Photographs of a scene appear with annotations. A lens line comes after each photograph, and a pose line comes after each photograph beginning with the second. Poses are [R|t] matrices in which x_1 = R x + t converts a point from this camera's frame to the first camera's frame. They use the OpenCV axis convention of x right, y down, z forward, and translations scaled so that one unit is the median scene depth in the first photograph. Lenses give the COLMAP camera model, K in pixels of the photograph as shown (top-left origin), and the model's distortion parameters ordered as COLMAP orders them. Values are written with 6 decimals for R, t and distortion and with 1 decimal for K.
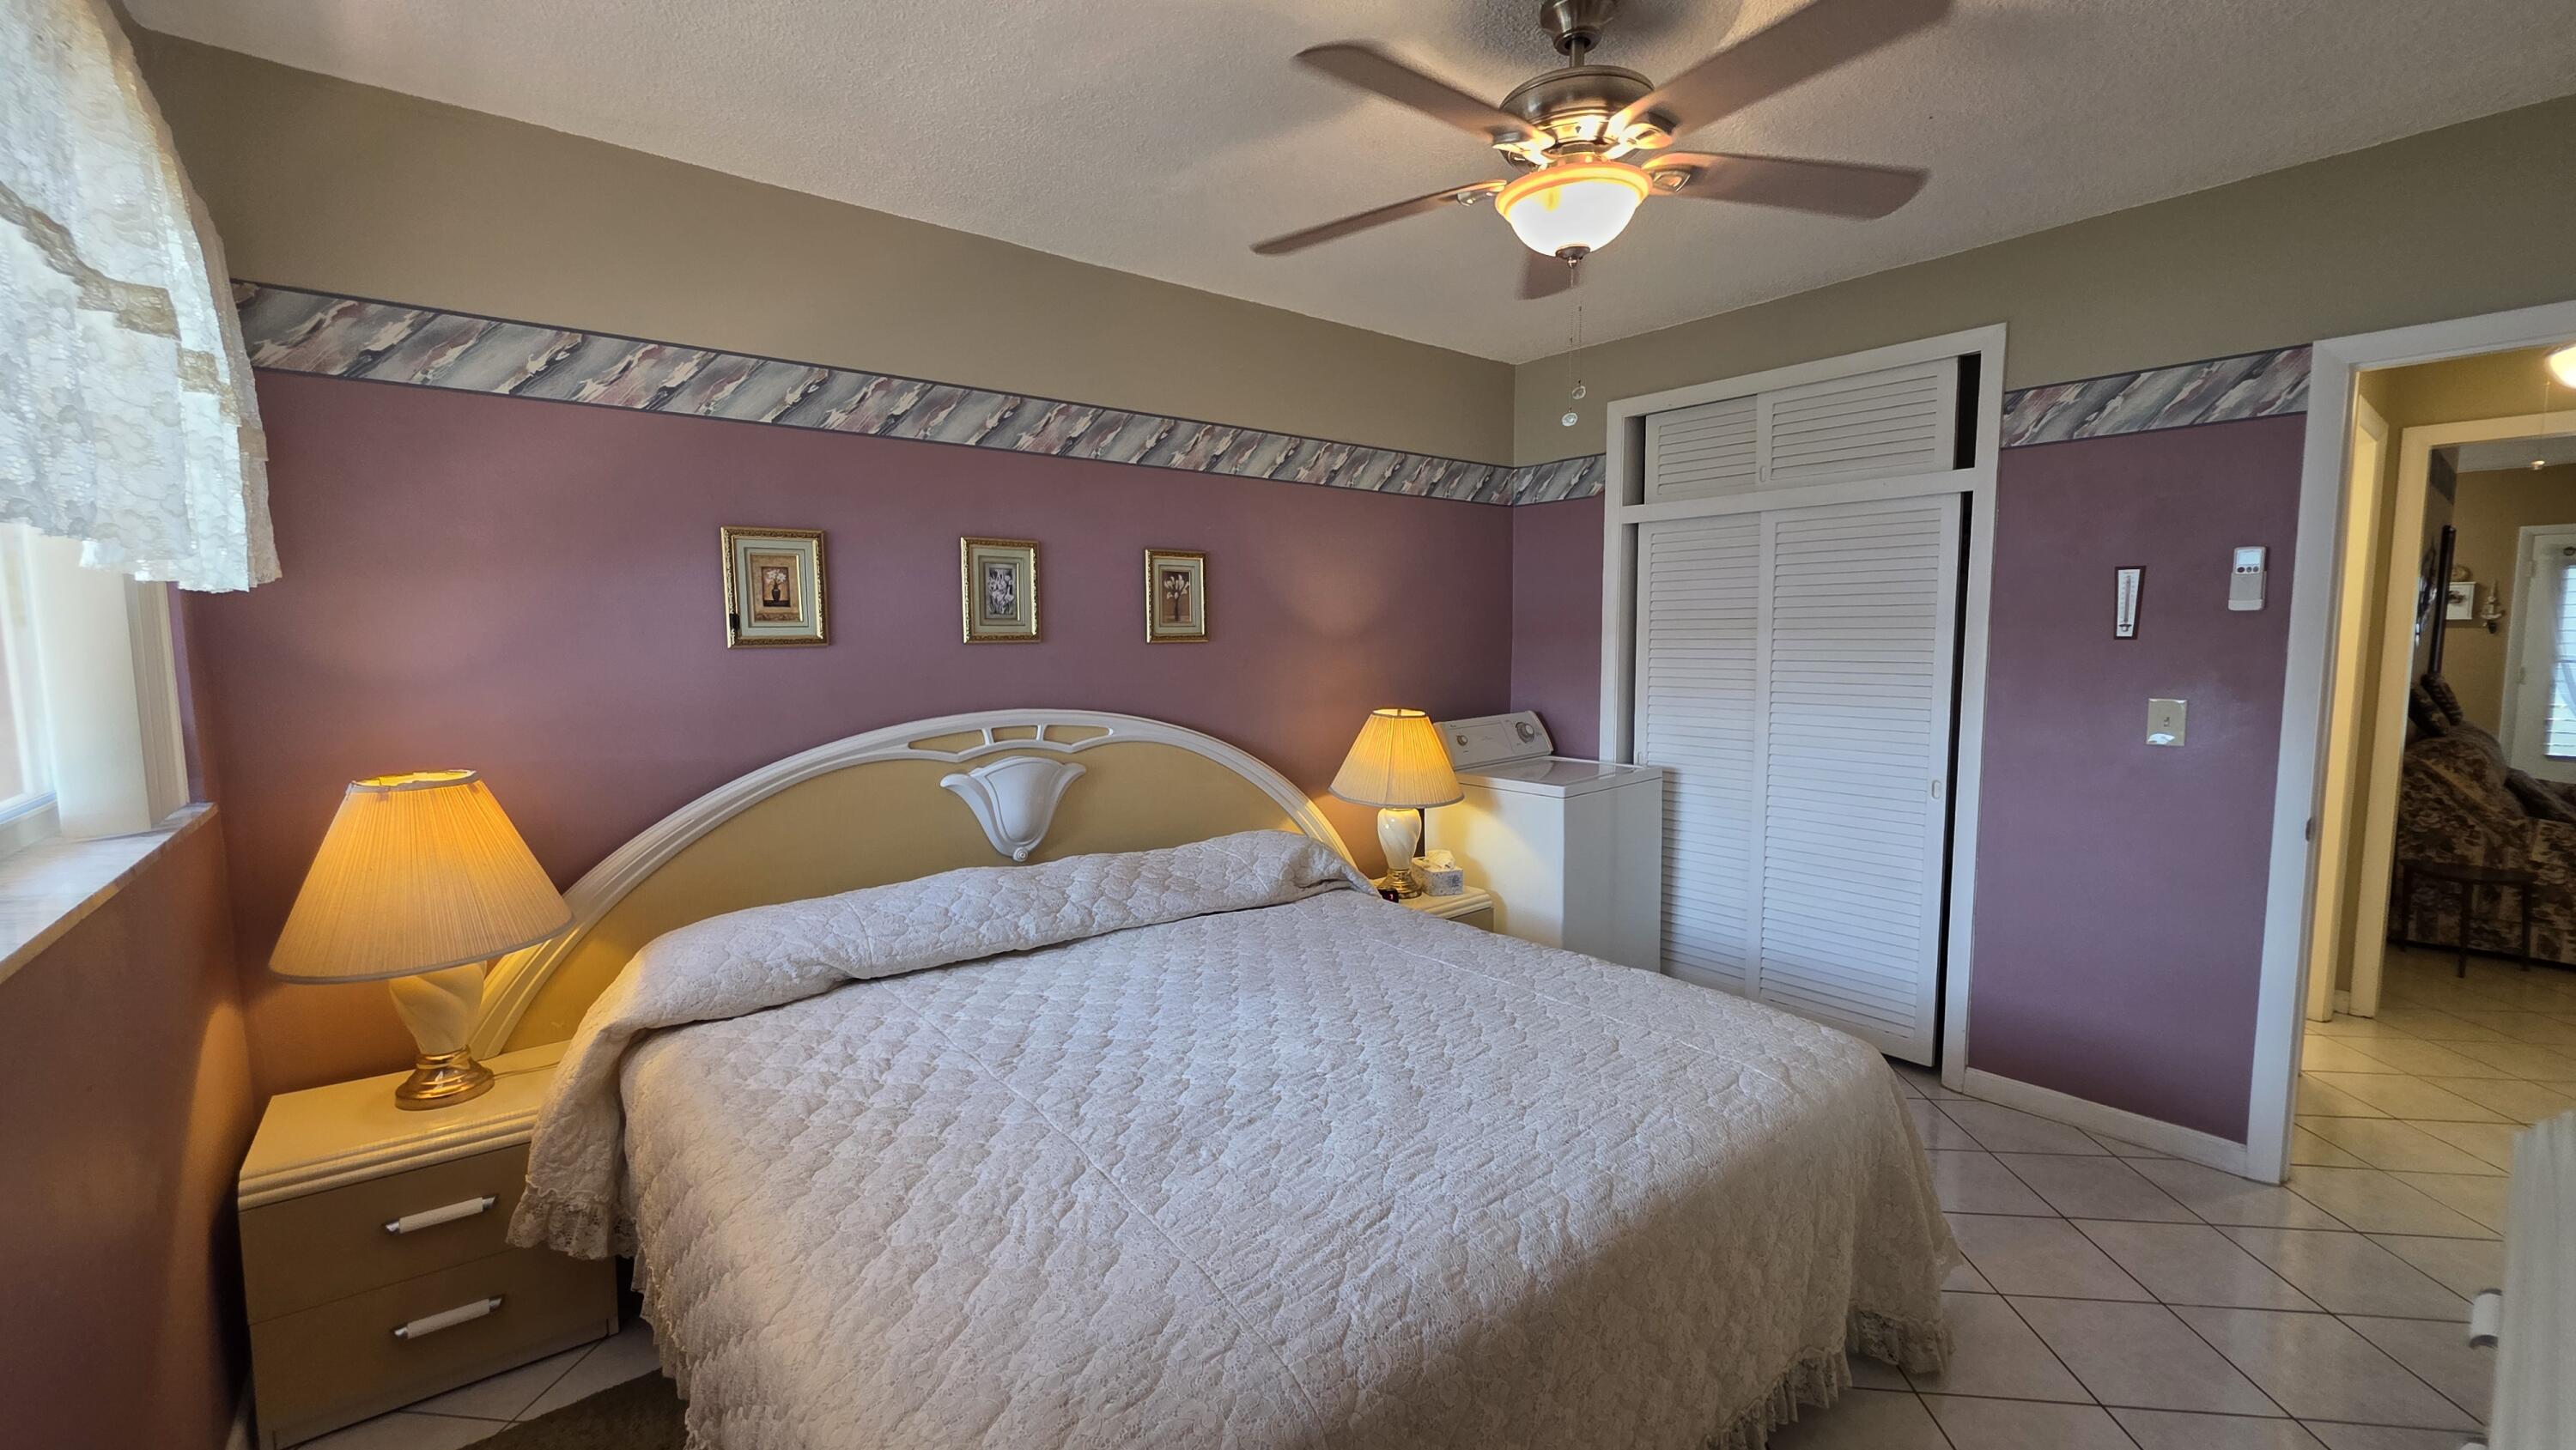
lens RADIAL K [[1029.3, 0, 1286.6], [0, 1029.3, 726.7], [0, 0, 1]] dist [0.000281, -0.000566]
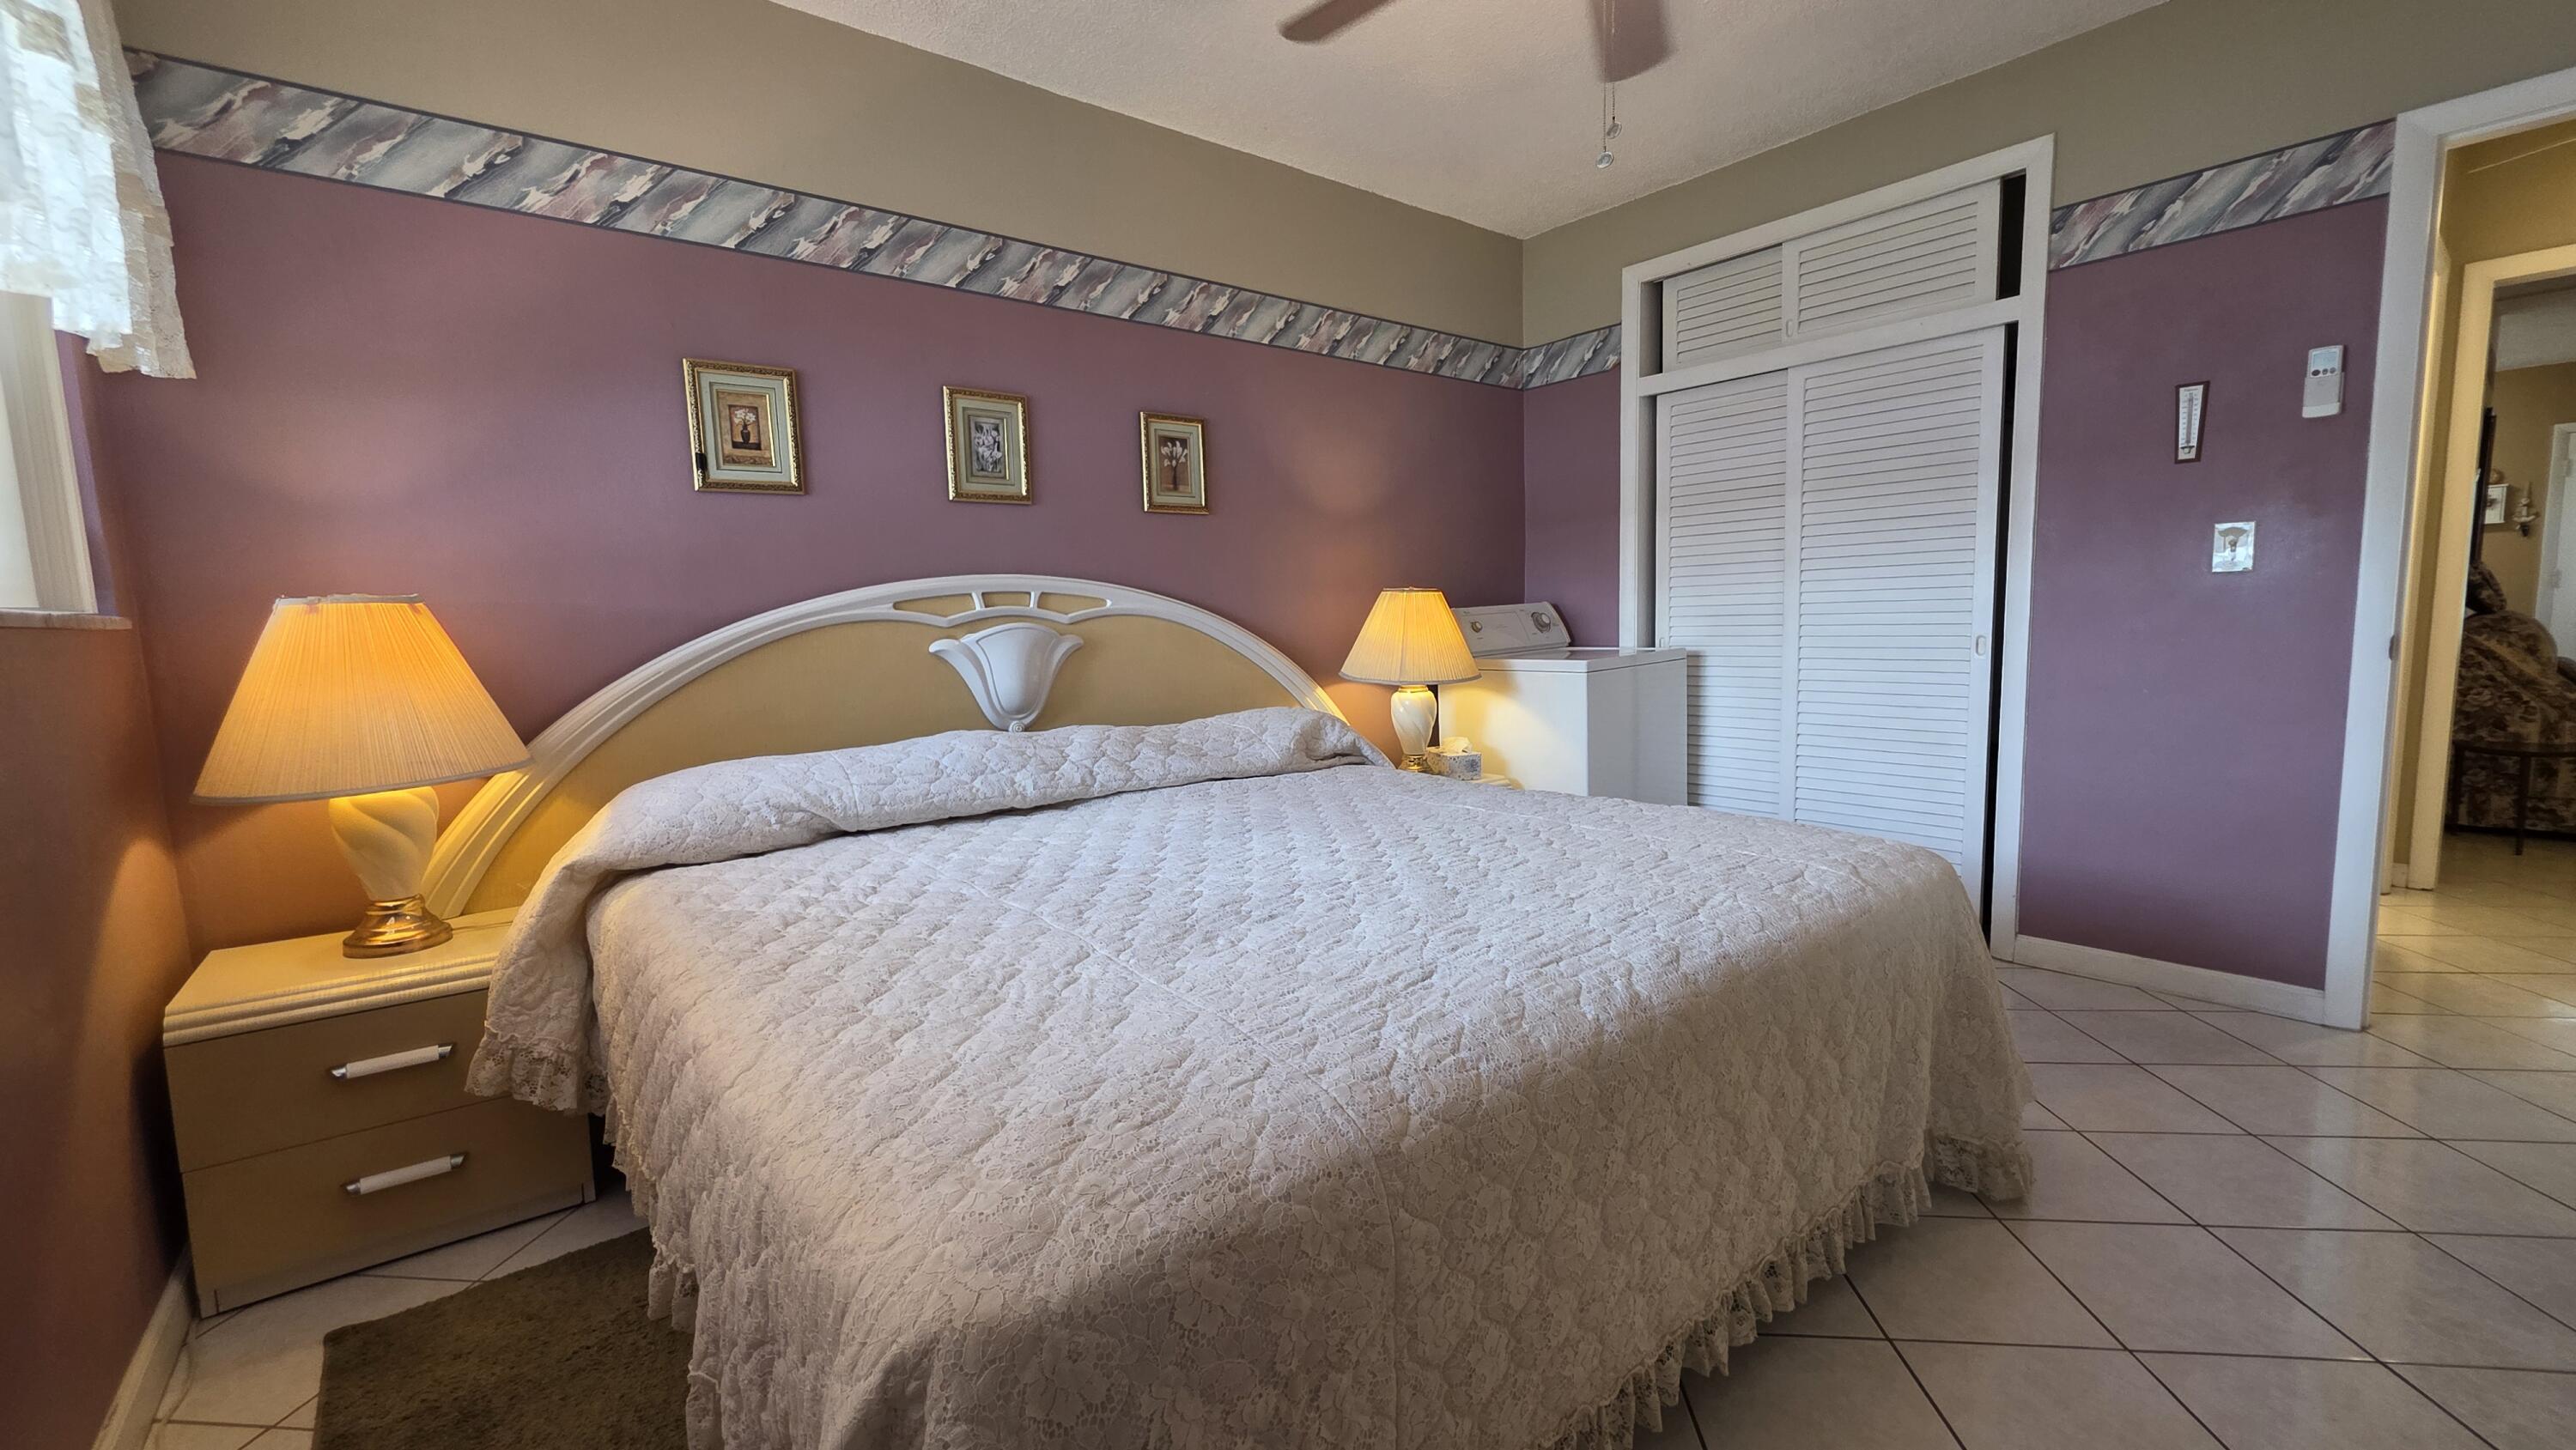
lens RADIAL K [[1030.2, 0, 1286.5], [0, 1030.2, 725.6], [0, 0, 1]] dist [0.001082, -0.000960]
pose [[0.999733, -0.023075, -0.000906, -0.010741], [0.023086, 0.999604, 0.016095, 0.127480], [0.000534, -0.016112, 0.999870, 0.060495]]
